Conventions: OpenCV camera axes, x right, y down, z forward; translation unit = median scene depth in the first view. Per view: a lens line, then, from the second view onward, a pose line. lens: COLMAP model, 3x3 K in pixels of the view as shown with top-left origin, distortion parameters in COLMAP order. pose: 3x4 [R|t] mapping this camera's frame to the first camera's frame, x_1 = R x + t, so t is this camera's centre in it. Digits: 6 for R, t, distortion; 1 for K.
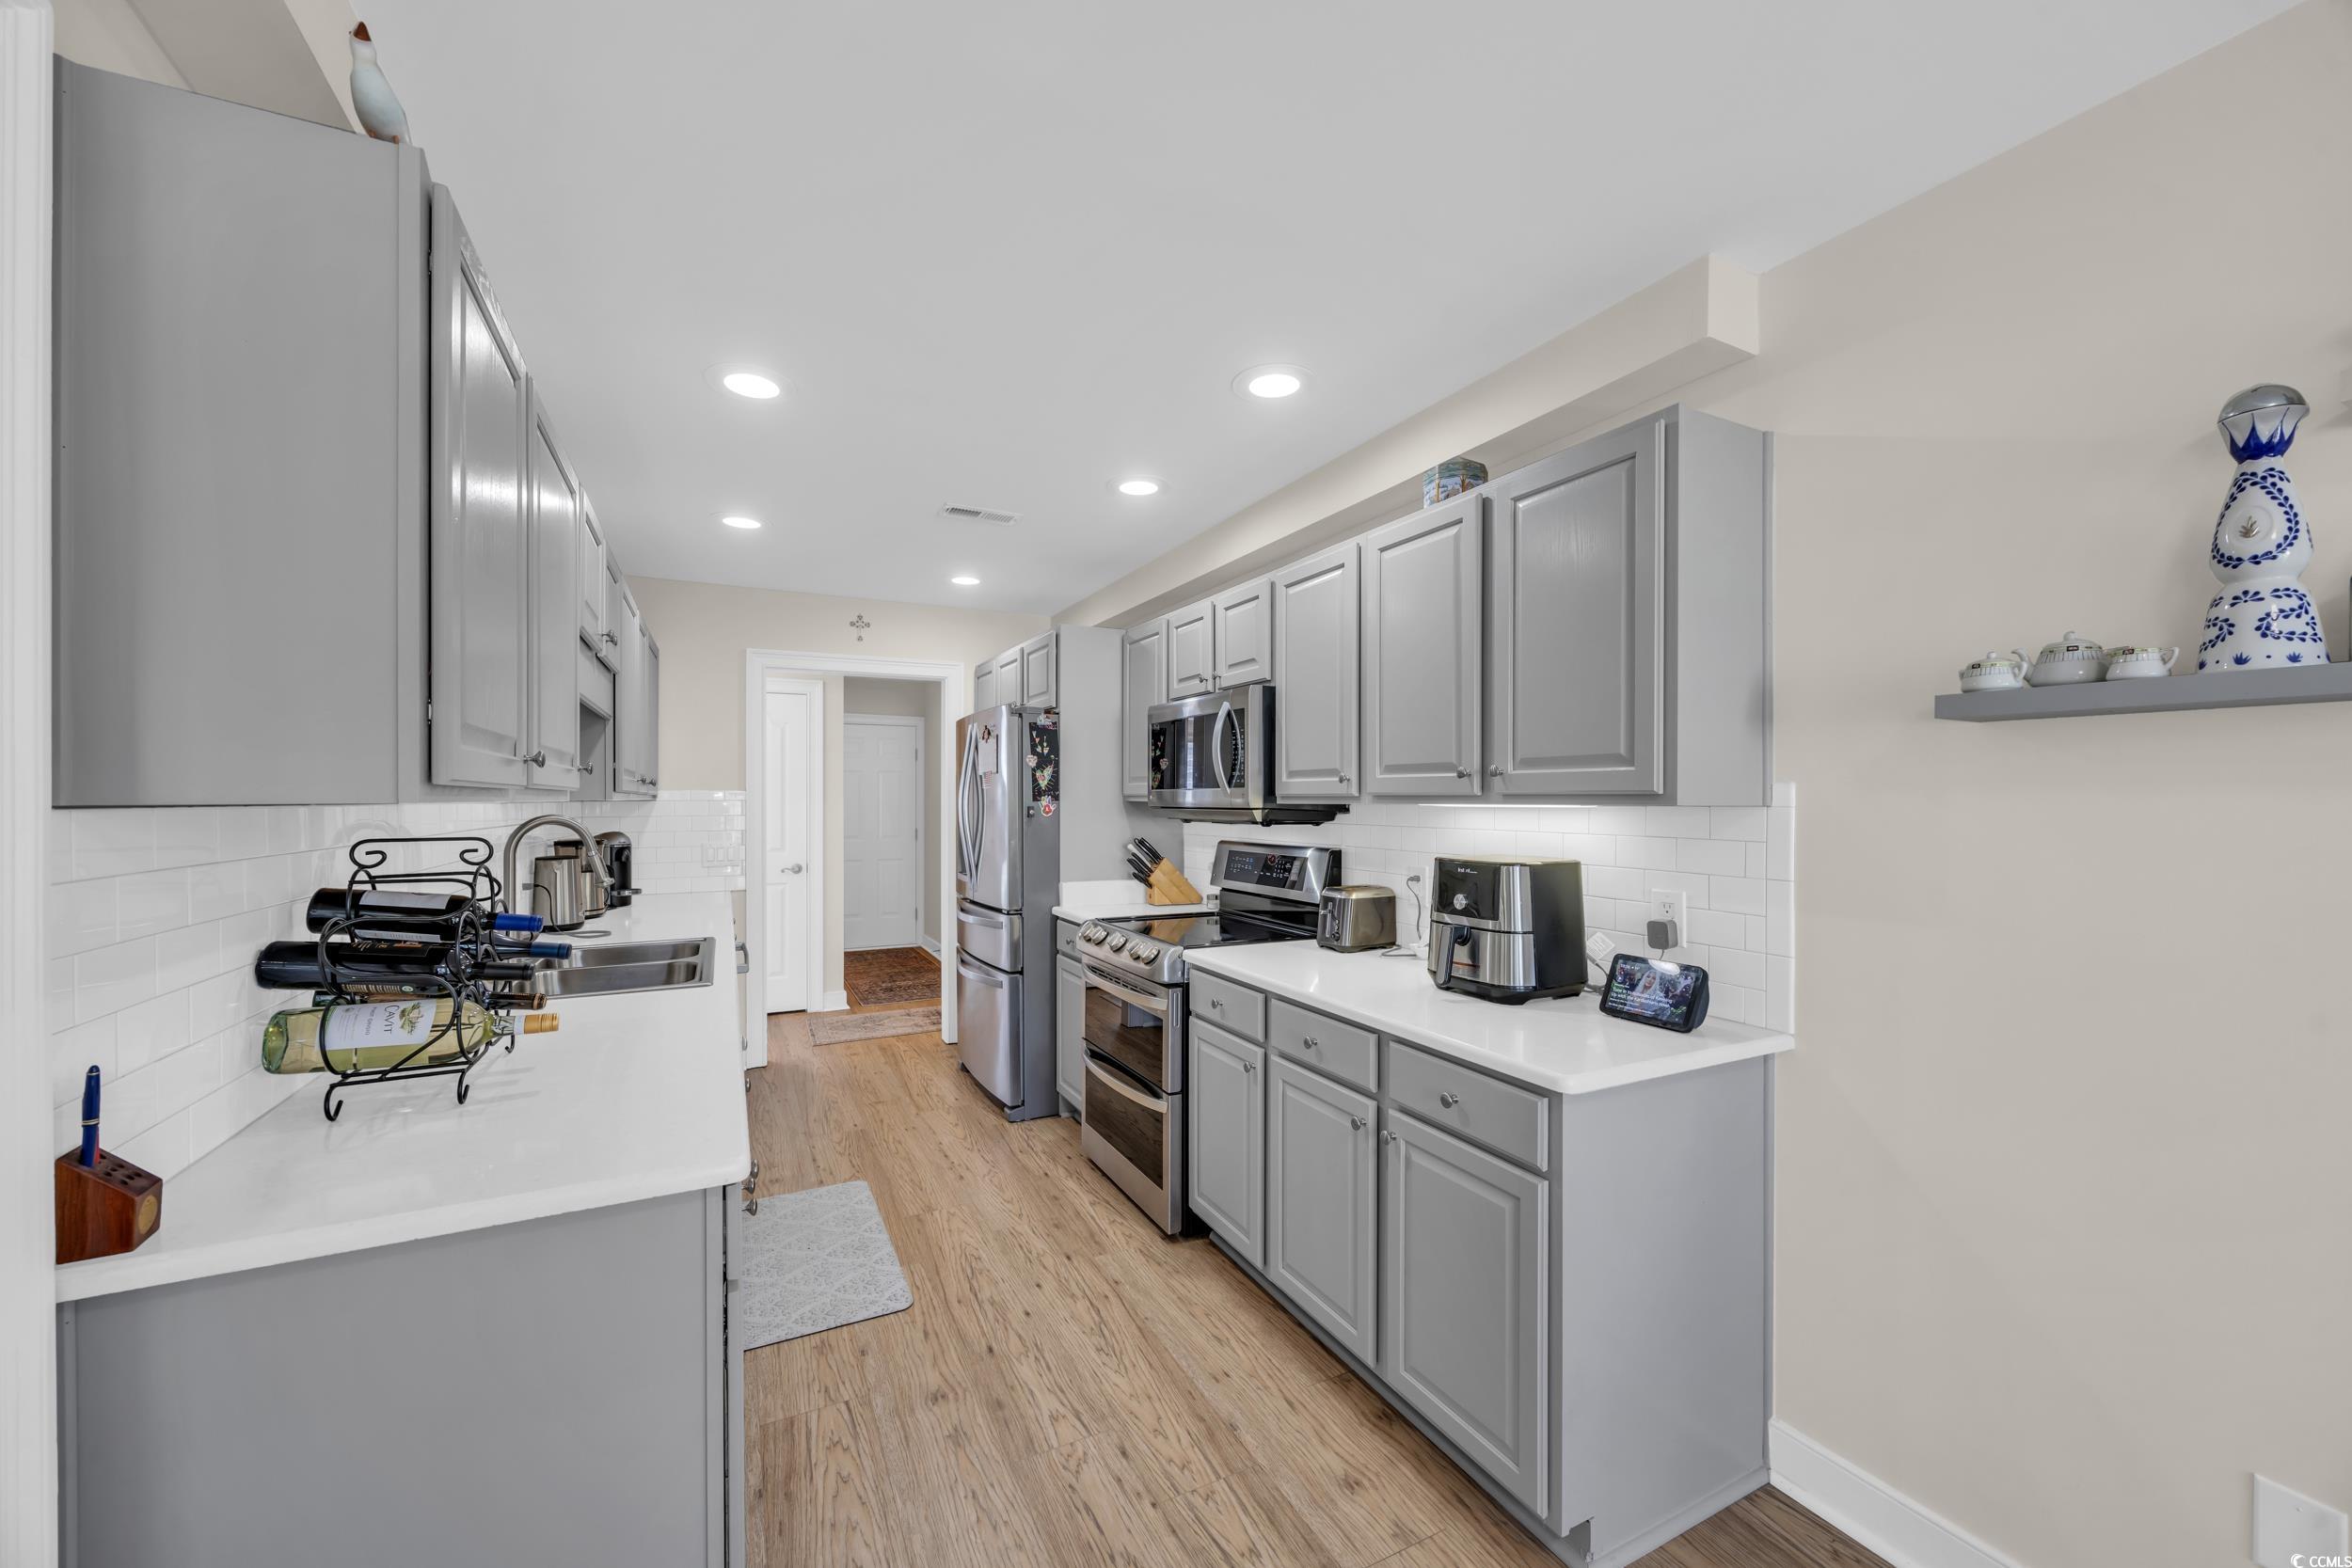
lens RADIAL K [[889.9, 0, 1174.8], [0, 889.9, 805.3], [0, 0, 1]] dist [-0.000674, 0.000044]
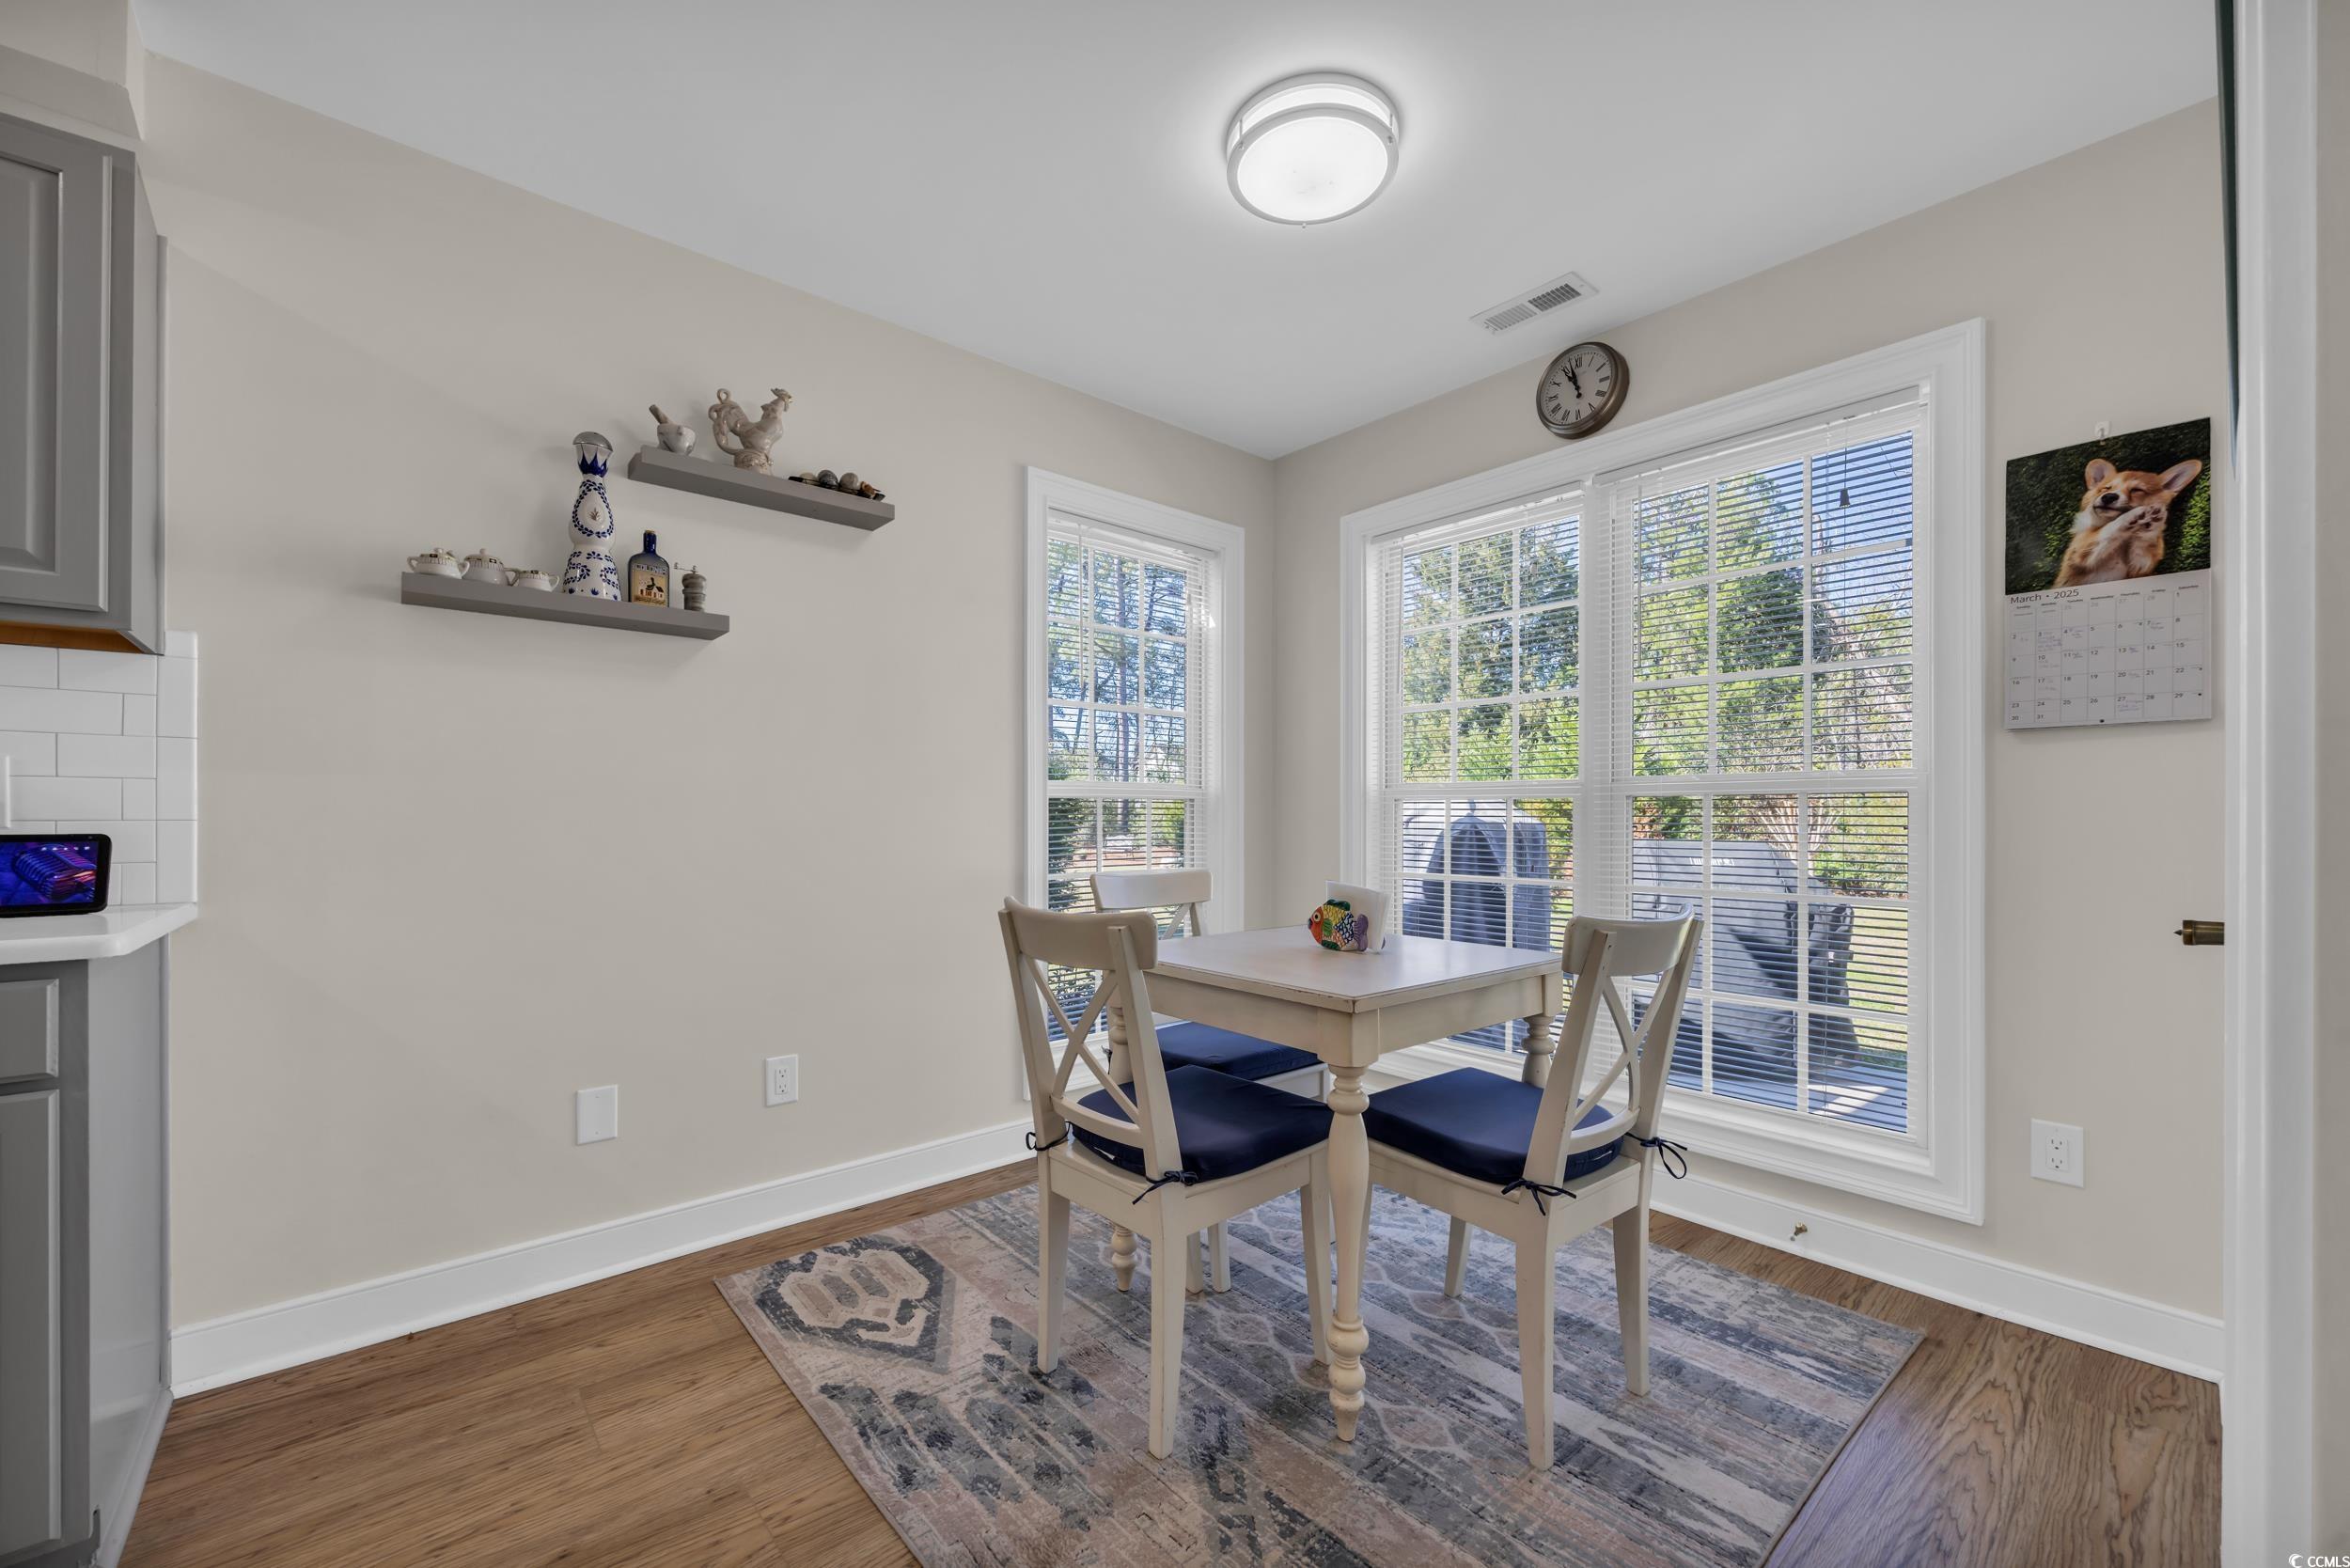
lens RADIAL K [[943.4, 0, 1166.6], [0, 943.4, 814.9], [0, 0, 1]] dist [0.000221, 0.000043]
pose [[-0.234849, 0.000600, 0.972032, -0.638084], [0.001831, 0.999998, -0.000175, 0.211448], [-0.972030, 0.001739, -0.234850, 0.303434]]
